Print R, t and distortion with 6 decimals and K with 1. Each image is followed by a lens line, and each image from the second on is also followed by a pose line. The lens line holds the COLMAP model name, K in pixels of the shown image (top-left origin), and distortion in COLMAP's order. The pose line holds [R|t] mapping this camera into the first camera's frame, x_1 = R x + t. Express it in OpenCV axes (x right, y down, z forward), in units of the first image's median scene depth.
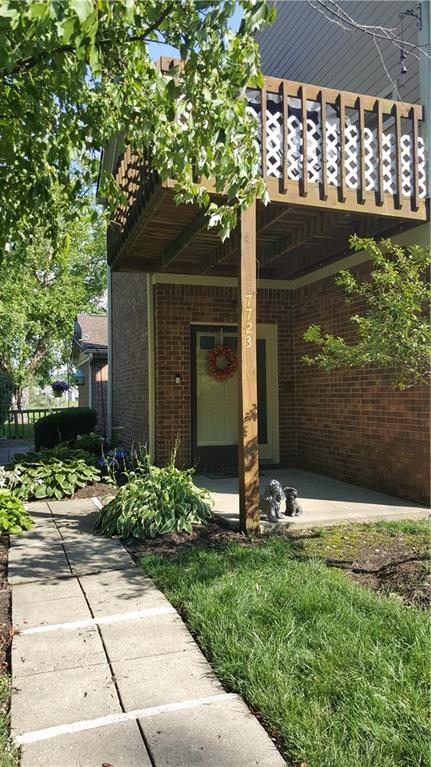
lens RADIAL K [[575.2, 0, 231.4], [0, 575.2, 372.0], [0, 0, 1]] dist [0.022798, -0.017670]
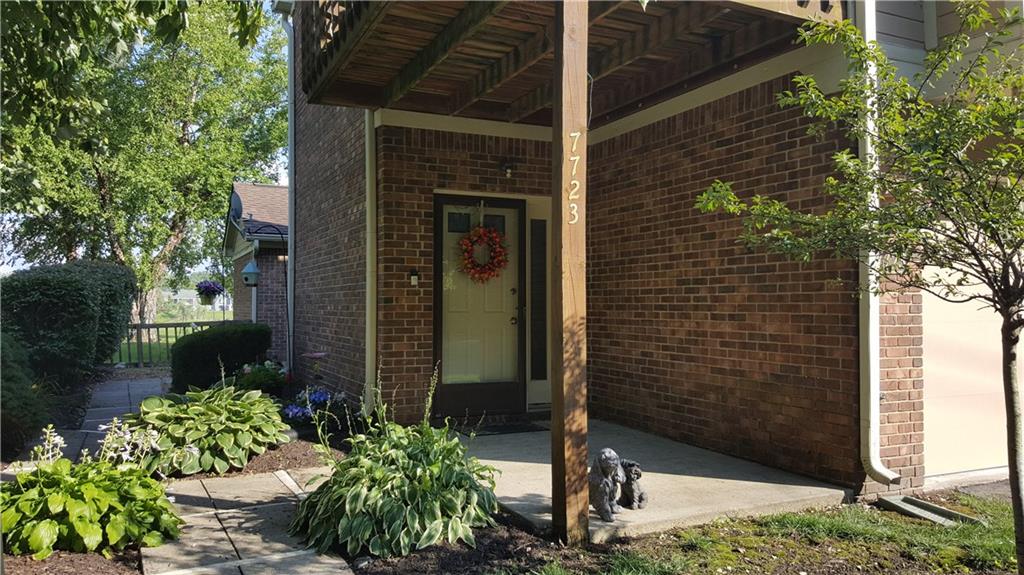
lens RADIAL K [[768.0, 0, 517.5], [0, 768.0, 285.7], [0, 0, 1]] dist [0.022798, -0.017670]
pose [[0.994384, 0.013747, 0.104939, -0.077914], [-0.015295, 0.999785, 0.013965, 0.007344], [-0.104724, -0.015492, 0.994381, 0.168276]]
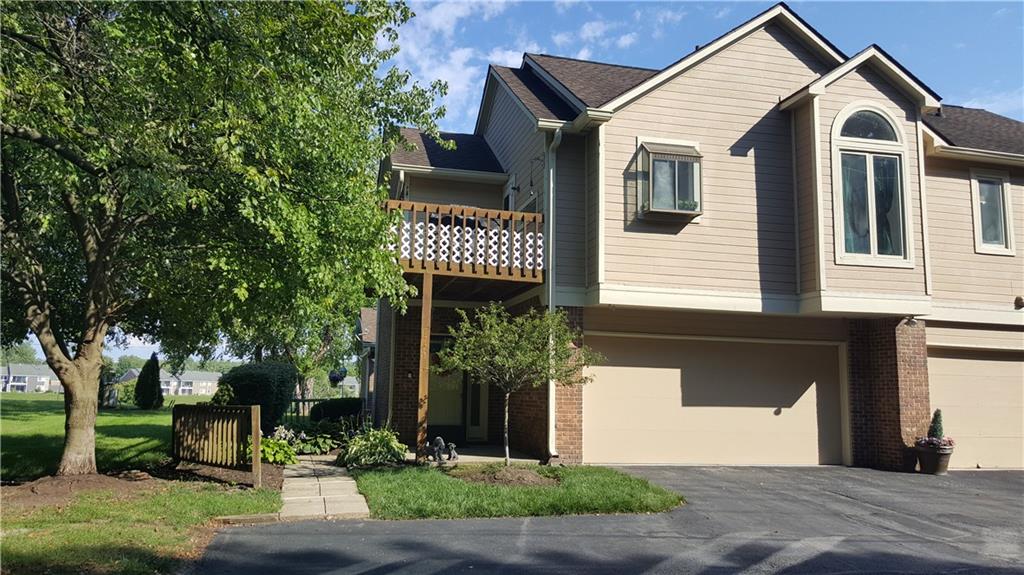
lens RADIAL K [[768.0, 0, 534.0], [0, 768.0, 268.1], [0, 0, 1]] dist [0.022798, -0.017670]
pose [[0.997043, 0.014455, -0.075478, 0.391412], [-0.023483, 0.992480, -0.120136, -0.032249], [0.073174, 0.121553, 0.989884, -0.969717]]
